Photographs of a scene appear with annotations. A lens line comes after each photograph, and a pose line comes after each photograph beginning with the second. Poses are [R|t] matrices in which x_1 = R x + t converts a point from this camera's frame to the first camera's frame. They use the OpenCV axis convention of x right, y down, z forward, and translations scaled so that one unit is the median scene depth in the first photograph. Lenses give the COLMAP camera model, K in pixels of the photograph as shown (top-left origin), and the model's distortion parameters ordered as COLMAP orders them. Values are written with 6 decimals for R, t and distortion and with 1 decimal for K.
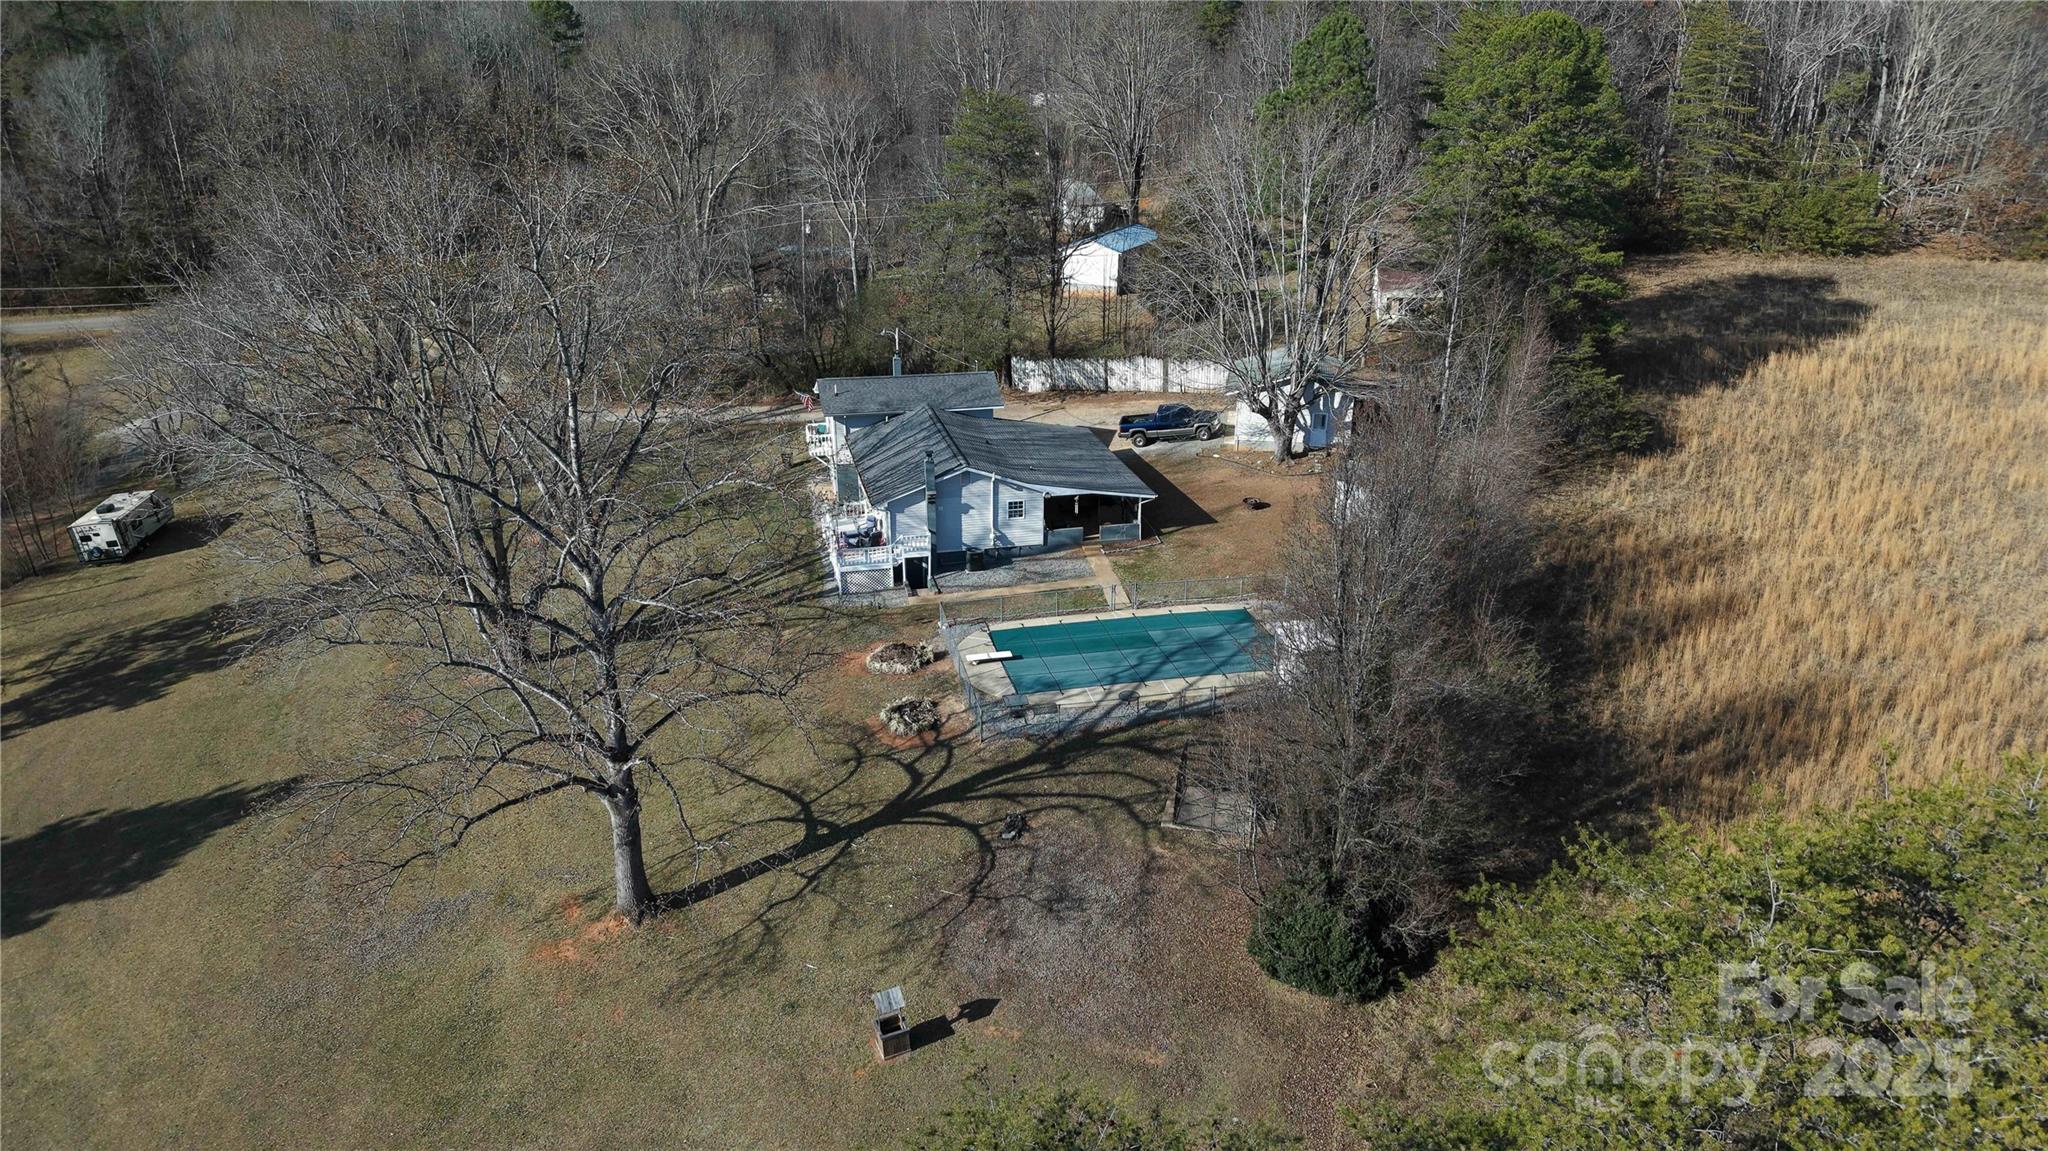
lens RADIAL K [[1355.3, 0, 1023.1], [0, 1355.3, 575.6], [0, 0, 1]] dist [0.001208, -0.000957]
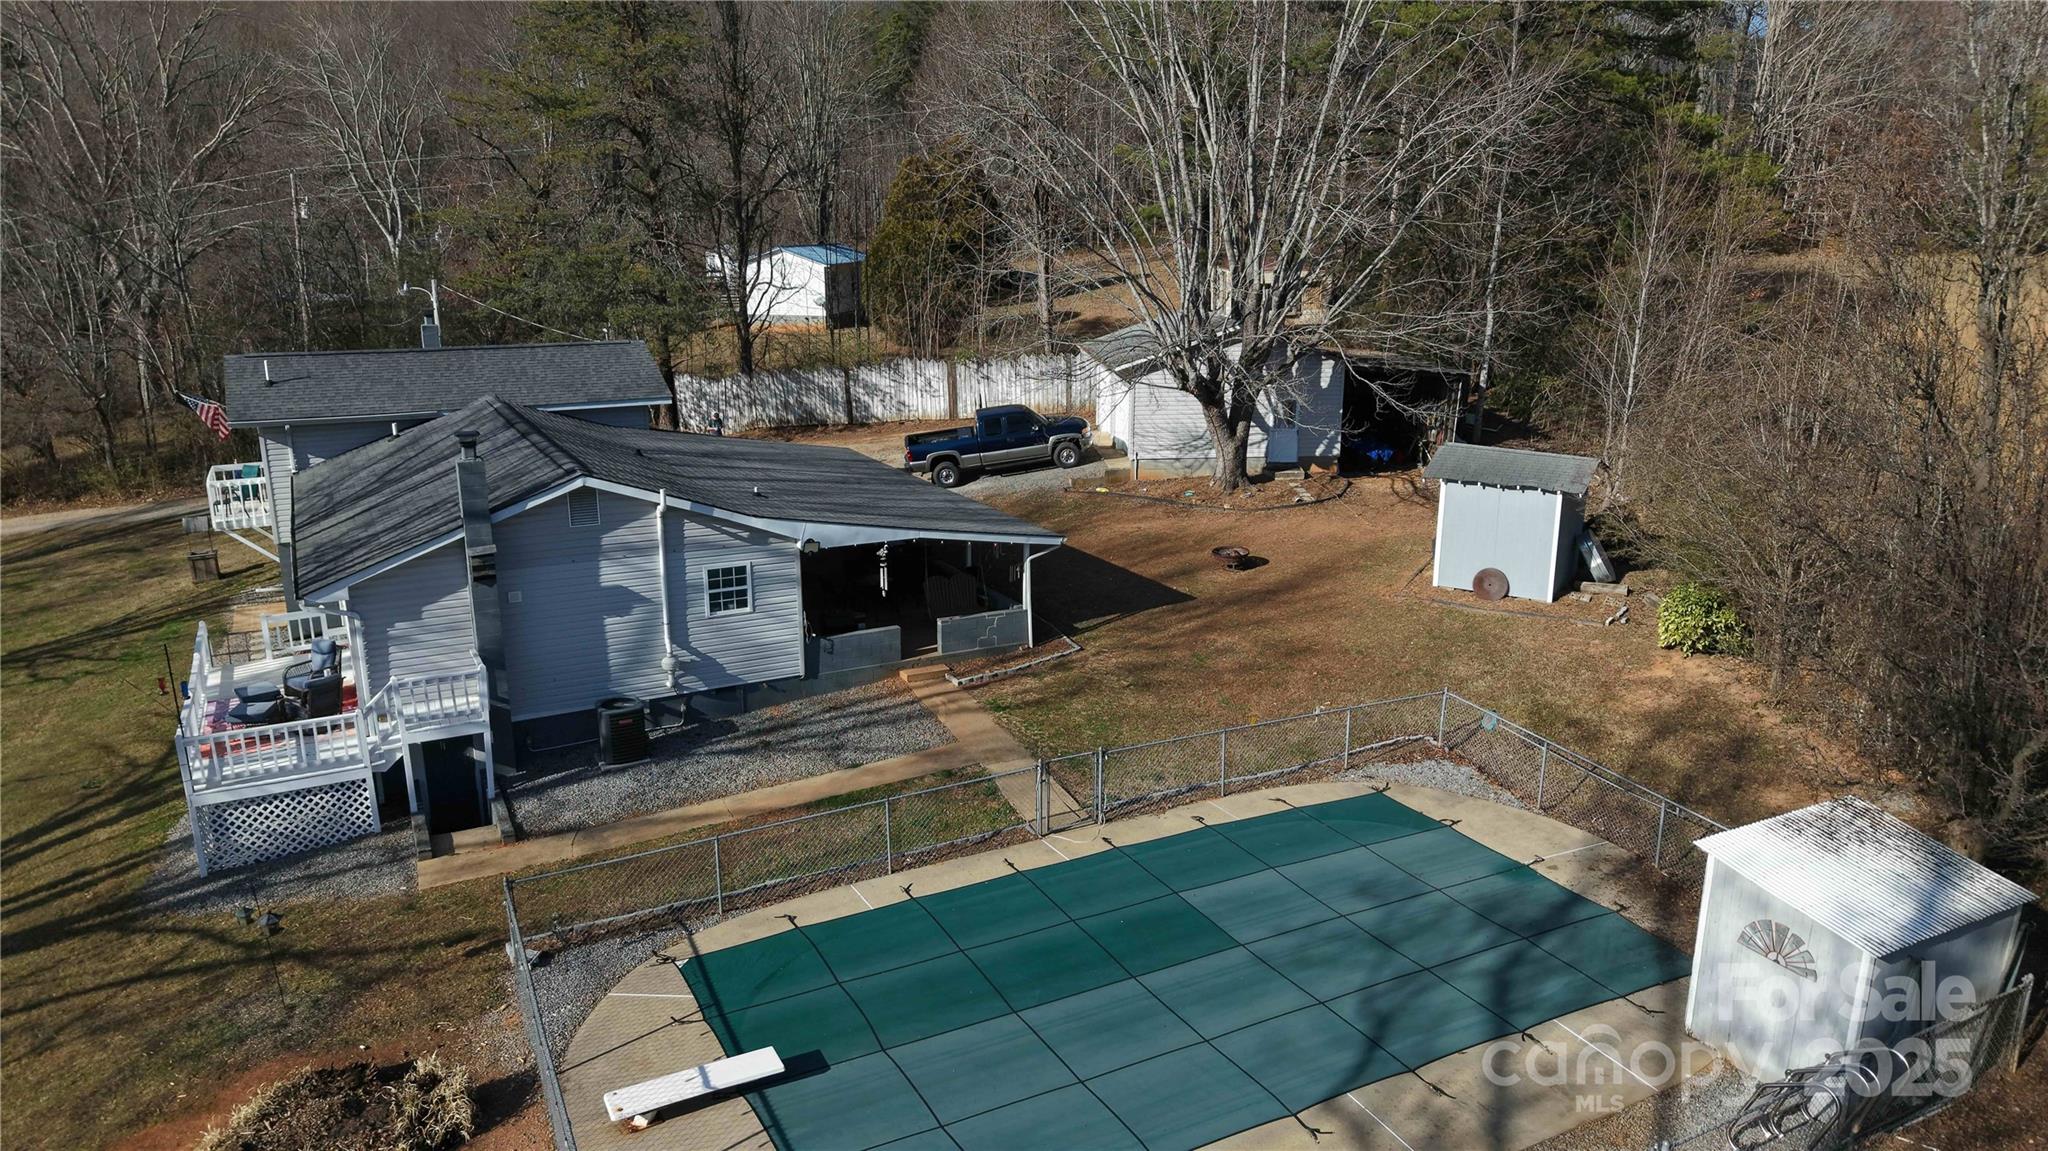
lens RADIAL K [[1355.3, 0, 1035.3], [0, 1355.3, 582.4], [0, 0, 1]] dist [0.001208, -0.000957]
pose [[0.964523, -0.065122, 0.255839, -0.019555], [0.094950, 0.989821, -0.106013, -0.001949], [-0.246331, 0.126544, 0.960889, 0.613243]]
